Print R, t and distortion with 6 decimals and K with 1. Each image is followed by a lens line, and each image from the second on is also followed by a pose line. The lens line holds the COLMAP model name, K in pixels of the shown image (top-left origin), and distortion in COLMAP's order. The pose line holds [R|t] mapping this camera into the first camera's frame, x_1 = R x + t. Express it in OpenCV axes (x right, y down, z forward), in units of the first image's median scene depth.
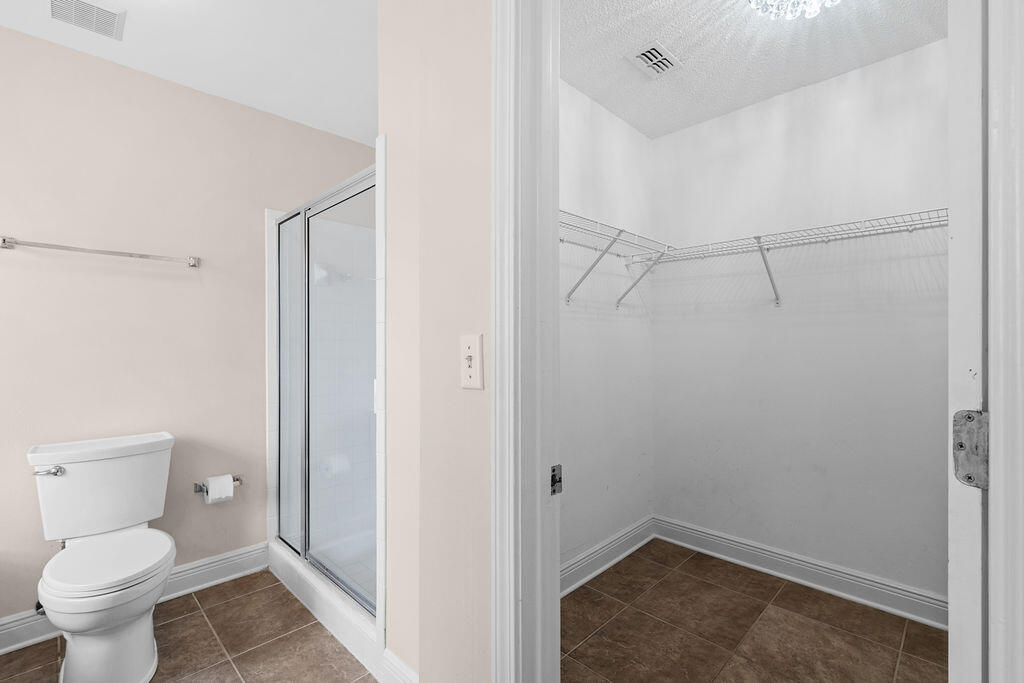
lens RADIAL K [[464.6, 0, 517.4], [0, 464.6, 343.7], [0, 0, 1]] dist [-0.000555, -0.000304]
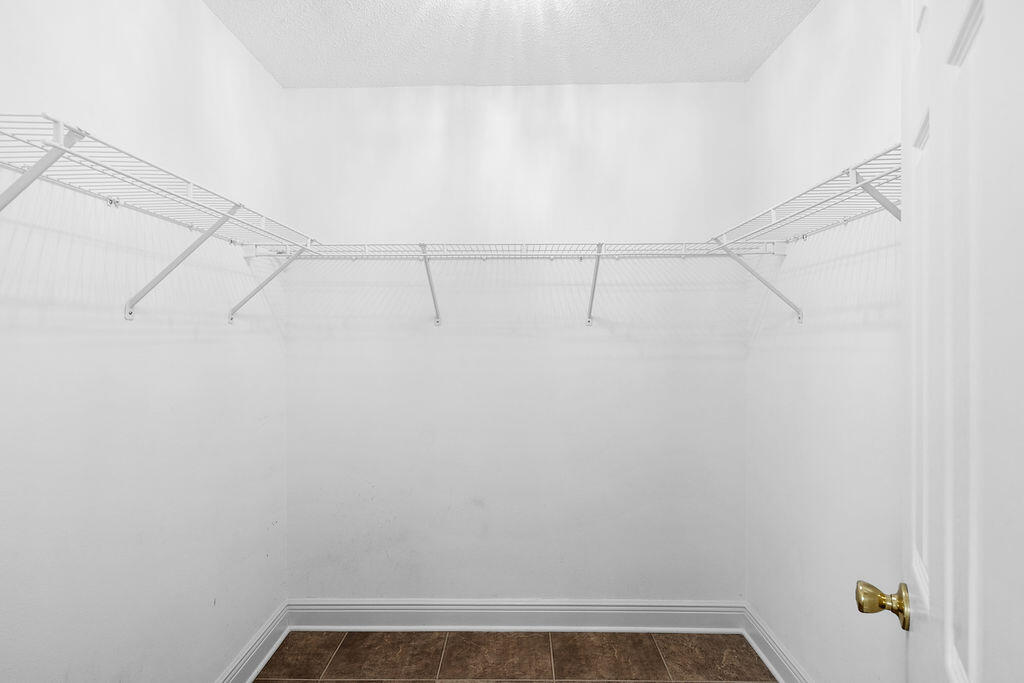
lens RADIAL K [[464.6, 0, 510.4], [0, 464.6, 341.5], [0, 0, 1]] dist [-0.000555, -0.000304]
pose [[0.731094, -0.006545, 0.682246, 0.057980], [-0.004722, 0.999882, 0.014651, -0.063442], [-0.682261, -0.013933, 0.730976, 0.260157]]
